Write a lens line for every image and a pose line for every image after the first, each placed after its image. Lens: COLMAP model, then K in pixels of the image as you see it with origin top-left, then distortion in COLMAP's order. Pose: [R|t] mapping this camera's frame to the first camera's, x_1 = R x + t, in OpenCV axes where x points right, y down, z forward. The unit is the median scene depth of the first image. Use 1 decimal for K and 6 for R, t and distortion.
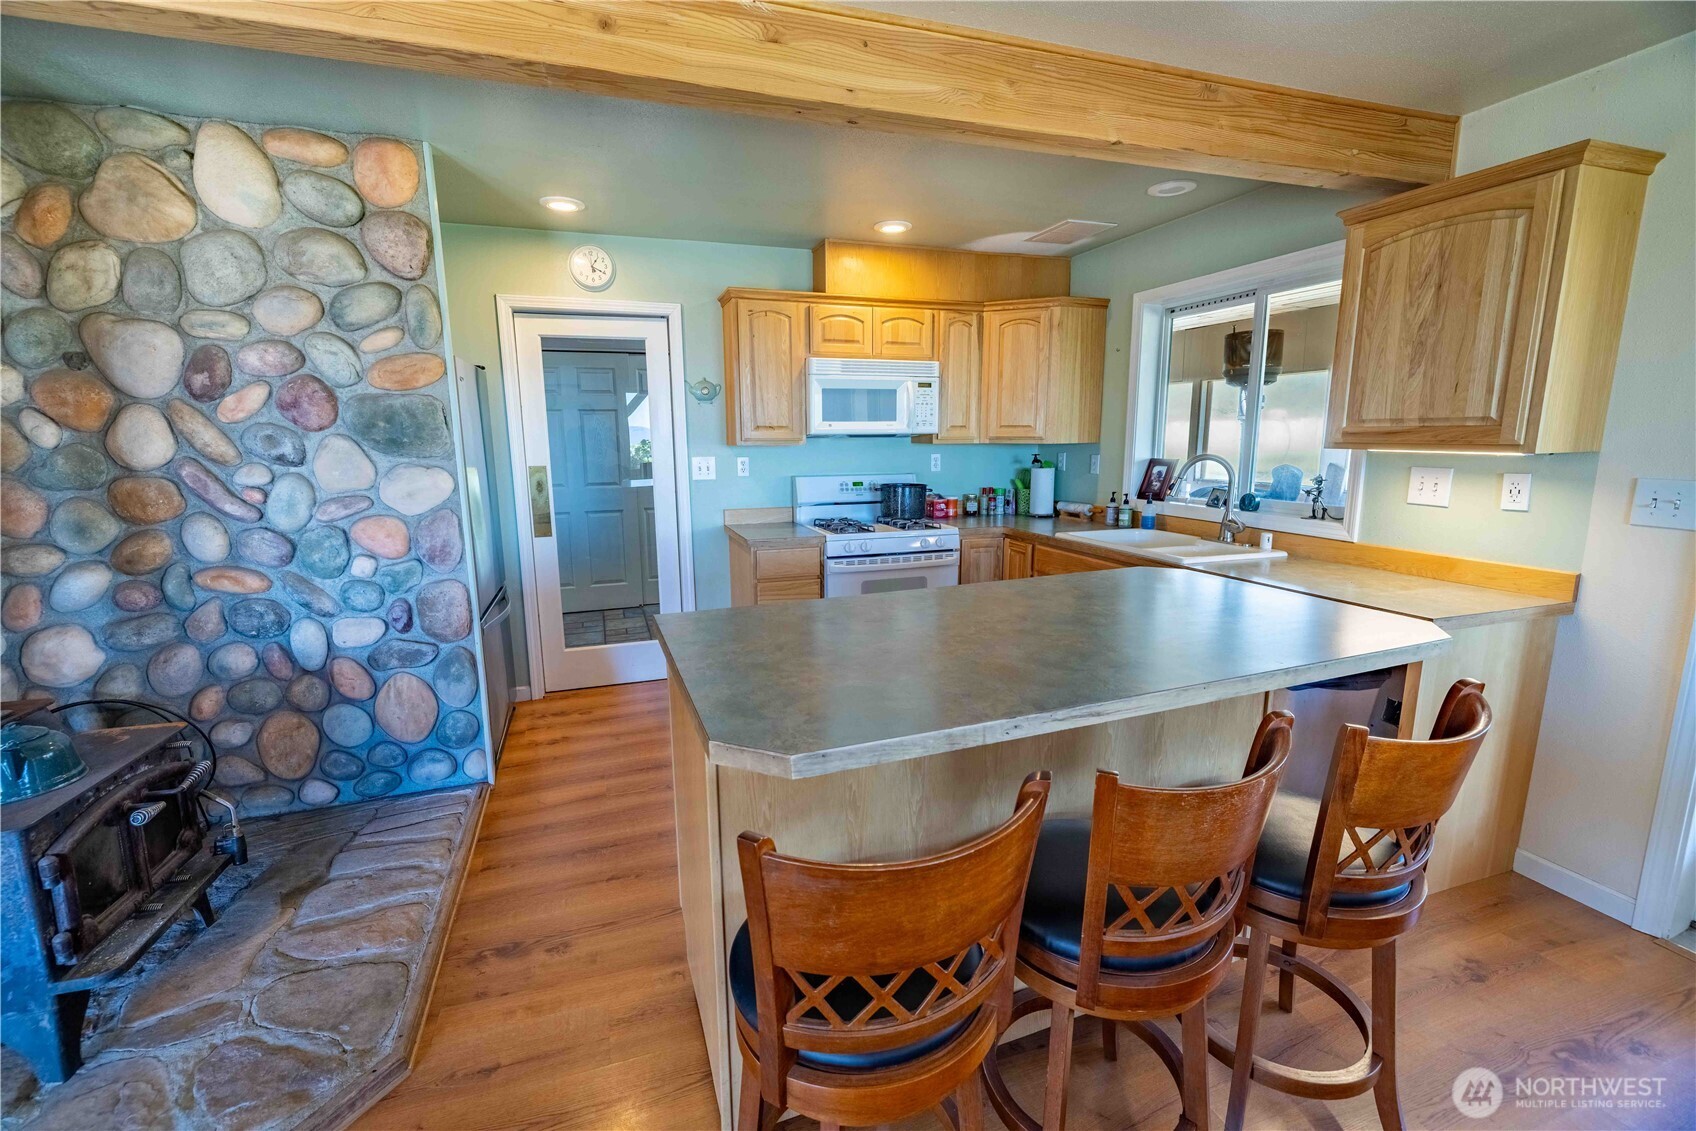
lens RADIAL K [[714.3, 0, 842.3], [0, 714.3, 556.5], [0, 0, 1]] dist [0.001185, 0.000594]
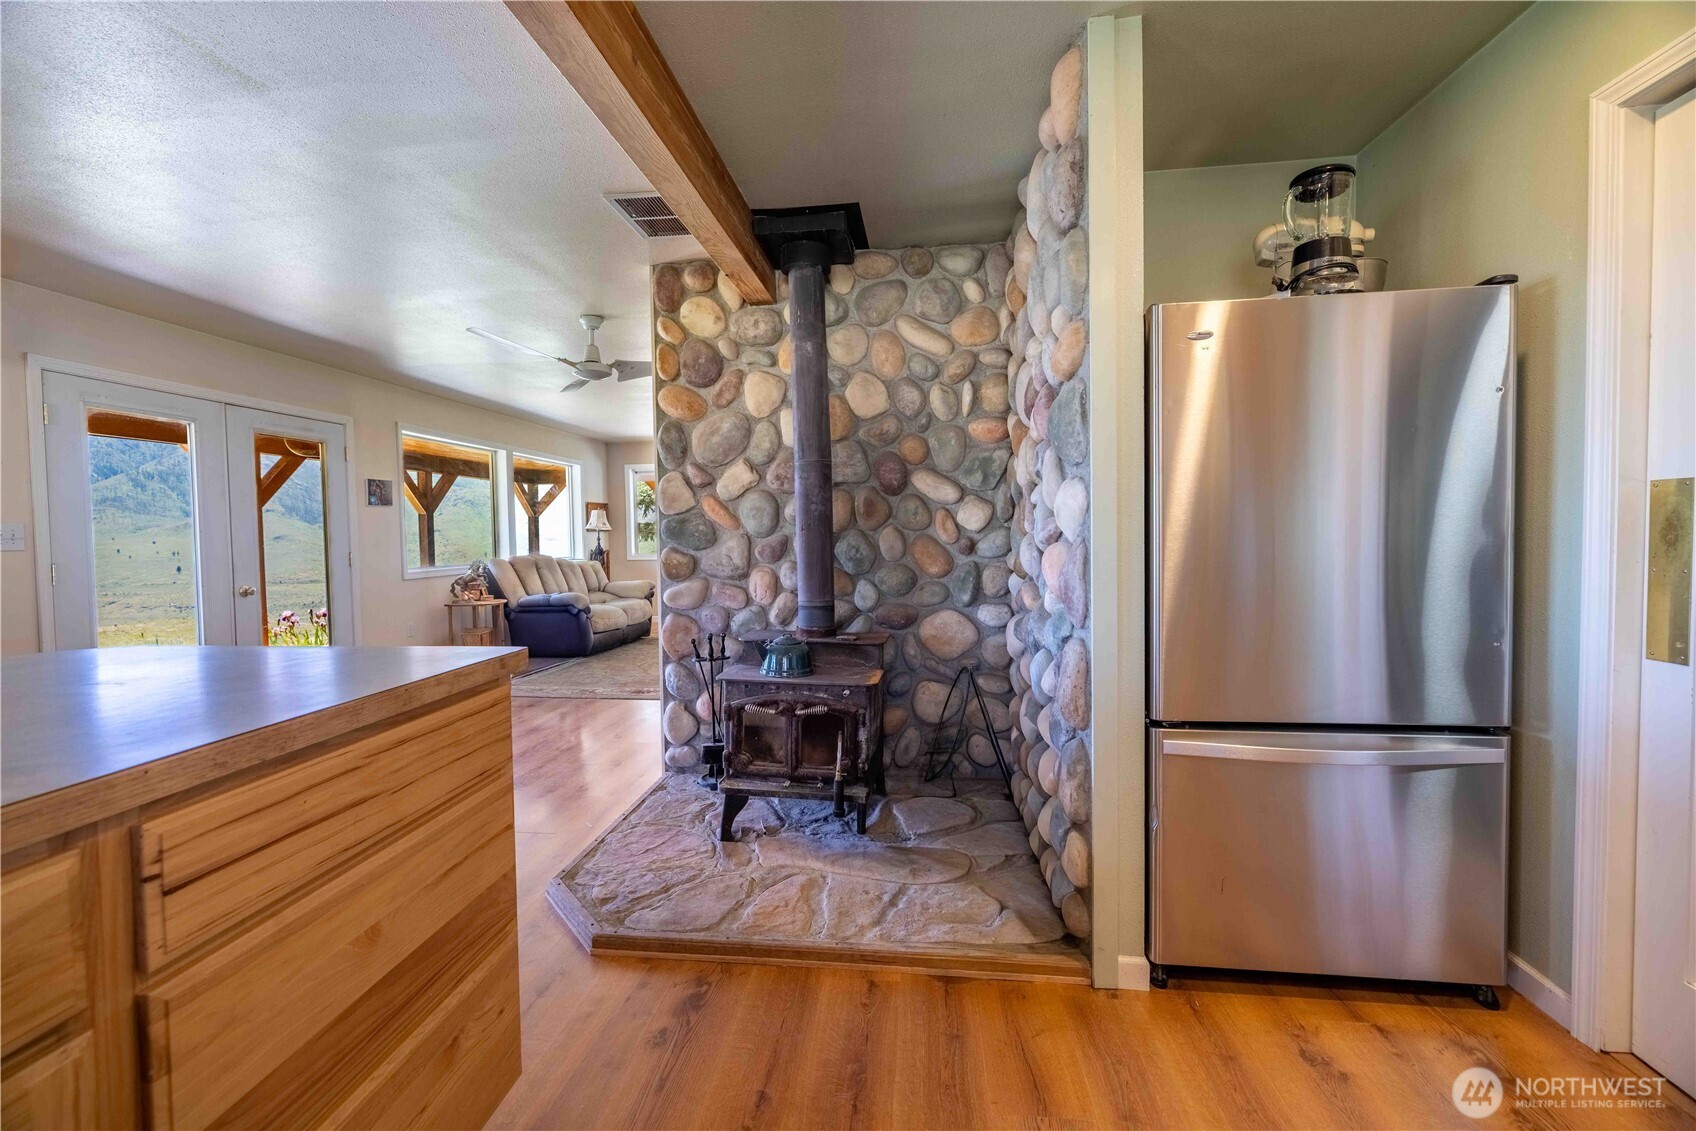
lens RADIAL K [[714.3, 0, 843.3], [0, 714.3, 555.8], [0, 0, 1]] dist [0.001185, 0.000594]
pose [[-0.430630, 0.047427, -0.901282, 0.175033], [-0.137934, 0.983428, 0.117655, -0.097870], [0.891926, 0.174983, -0.416952, 1.081334]]
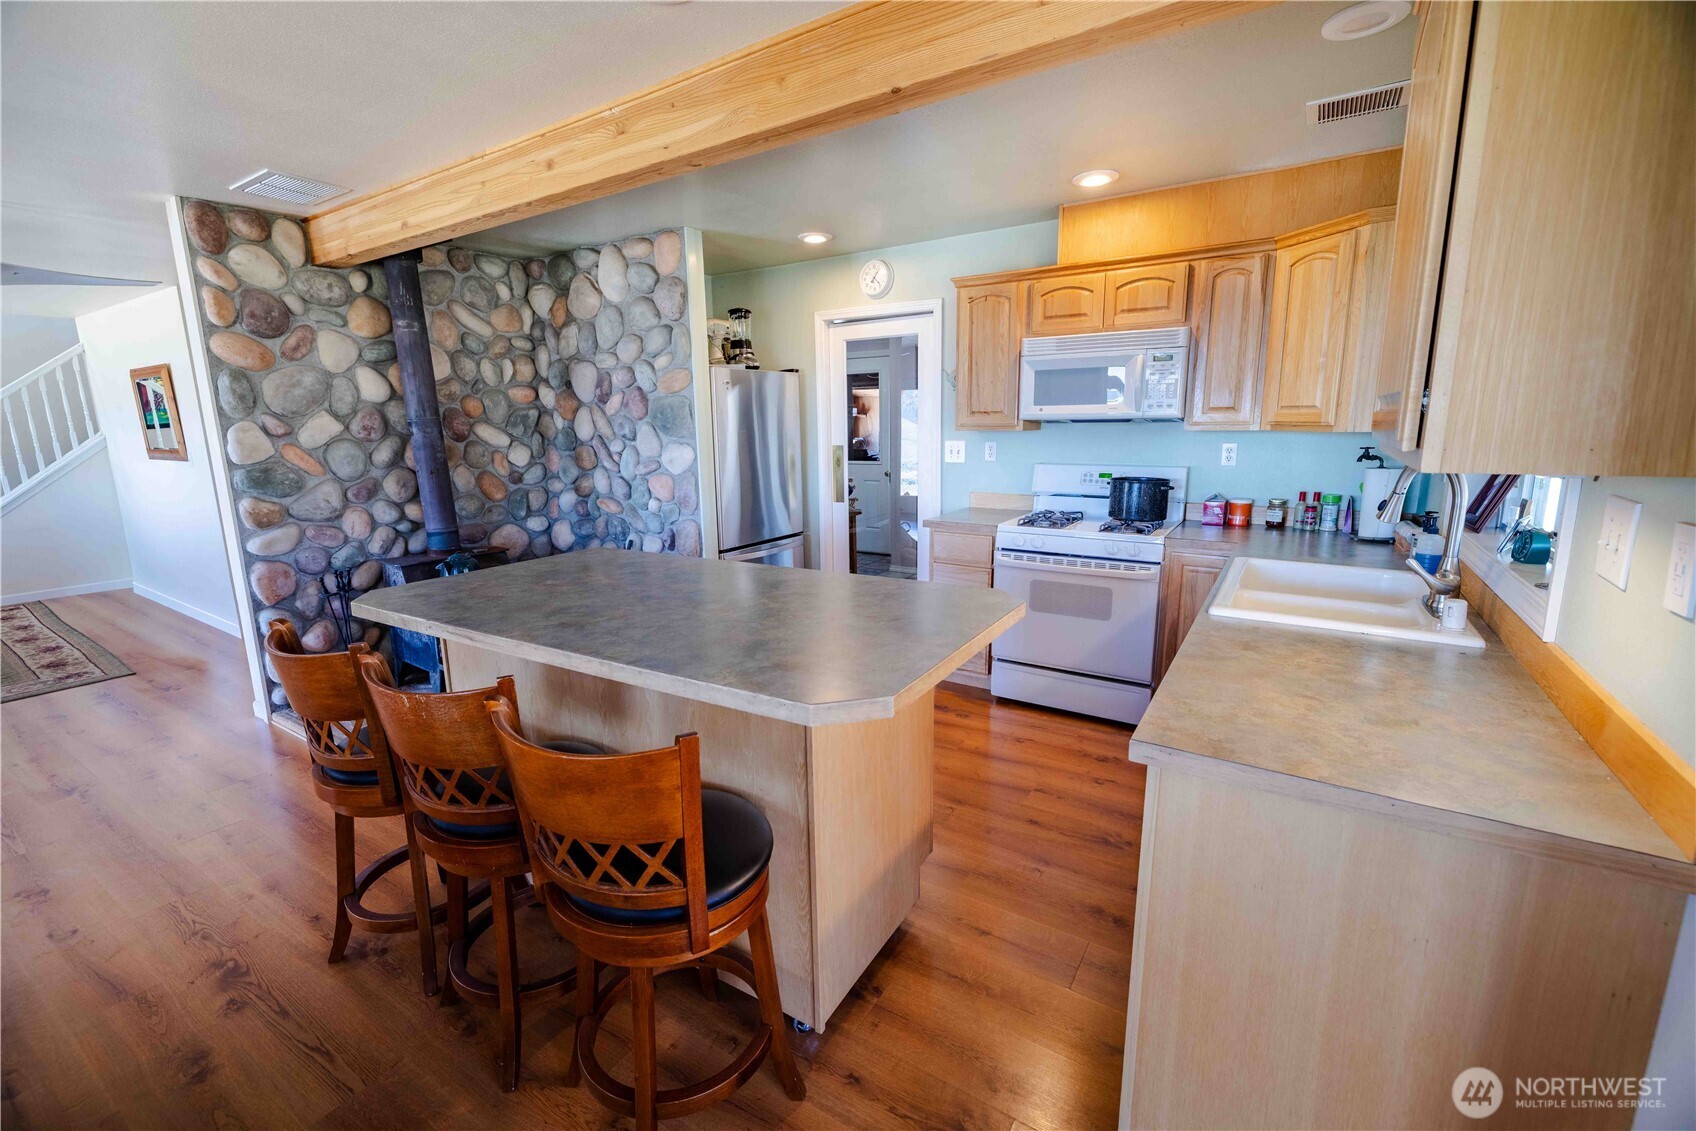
lens RADIAL K [[714.3, 0, 831.2], [0, 714.3, 558.9], [0, 0, 1]] dist [0.001185, 0.000594]
pose [[0.612924, 0.149529, -0.775865, 0.805197], [-0.125618, 0.987882, 0.091154, -0.060145], [0.780093, 0.041592, 0.624280, 0.304952]]
